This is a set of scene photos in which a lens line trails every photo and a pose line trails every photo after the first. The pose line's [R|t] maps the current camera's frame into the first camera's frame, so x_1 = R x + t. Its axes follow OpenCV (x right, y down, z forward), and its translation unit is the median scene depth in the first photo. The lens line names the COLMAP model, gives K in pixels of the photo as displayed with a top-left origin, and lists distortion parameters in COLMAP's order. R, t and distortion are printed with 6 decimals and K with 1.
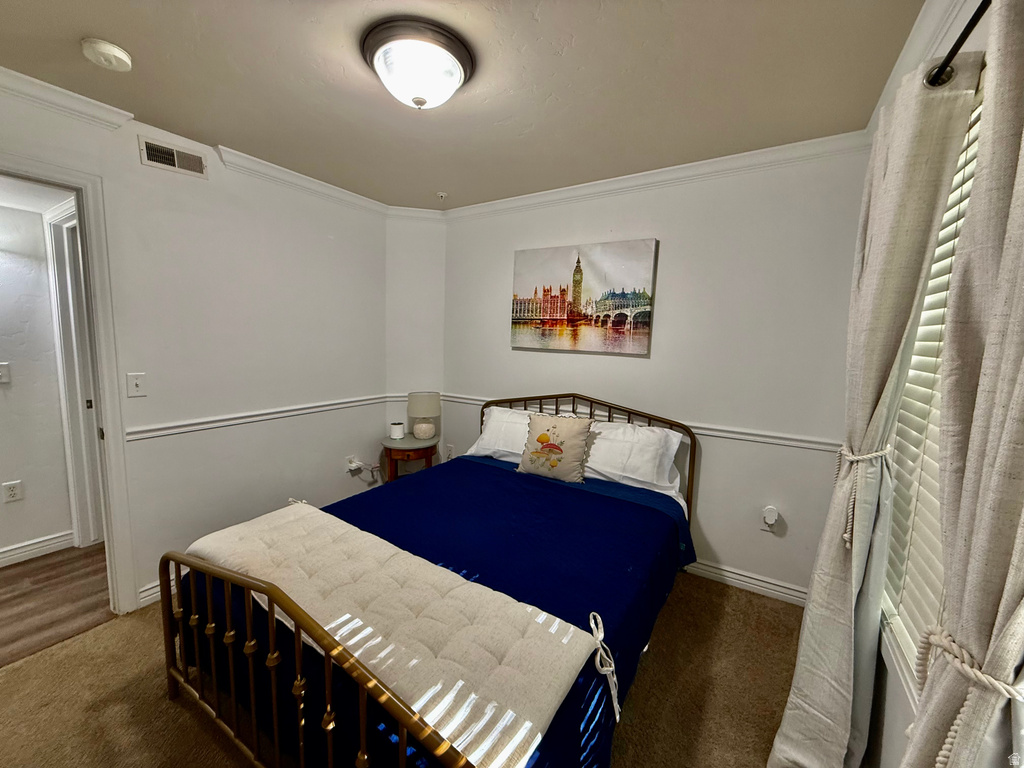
lens RADIAL K [[407.7, 0, 506.3], [0, 407.7, 383.4], [0, 0, 1]] dist [-0.002967, 0.001066]
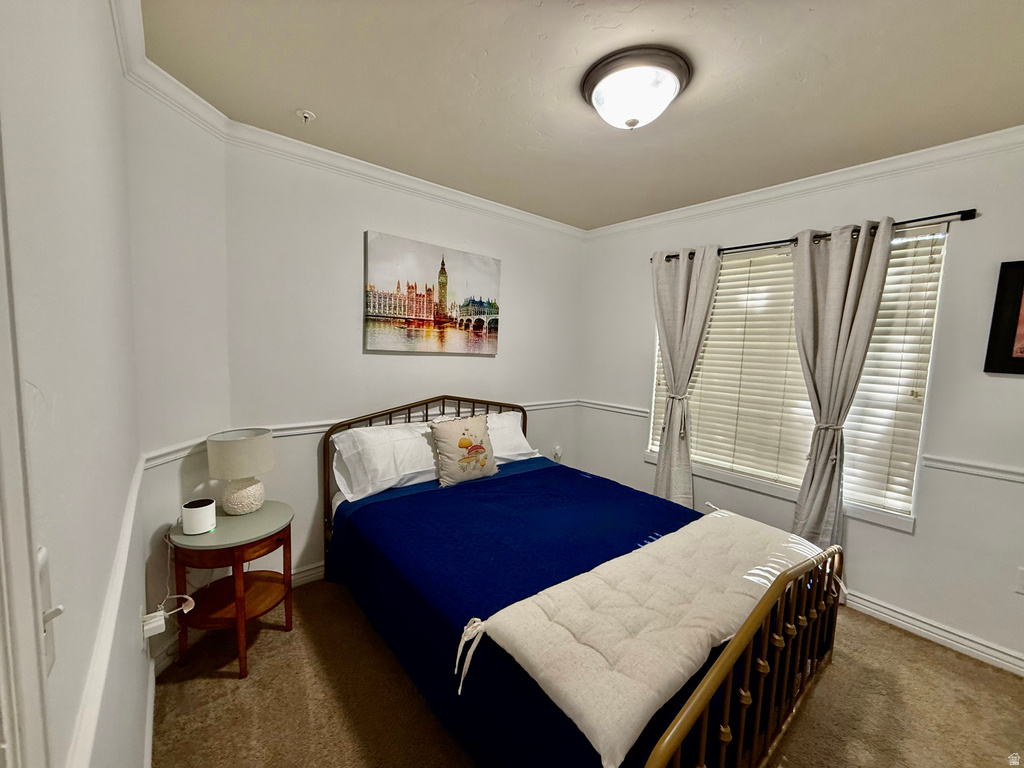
lens RADIAL K [[407.7, 0, 511.0], [0, 407.7, 381.2], [0, 0, 1]] dist [-0.002967, 0.001066]
pose [[0.299962, -0.096319, 0.949076, -0.748440], [0.079304, 0.993964, 0.075810, -0.074631], [-0.950649, 0.052525, 0.305790, 0.549529]]
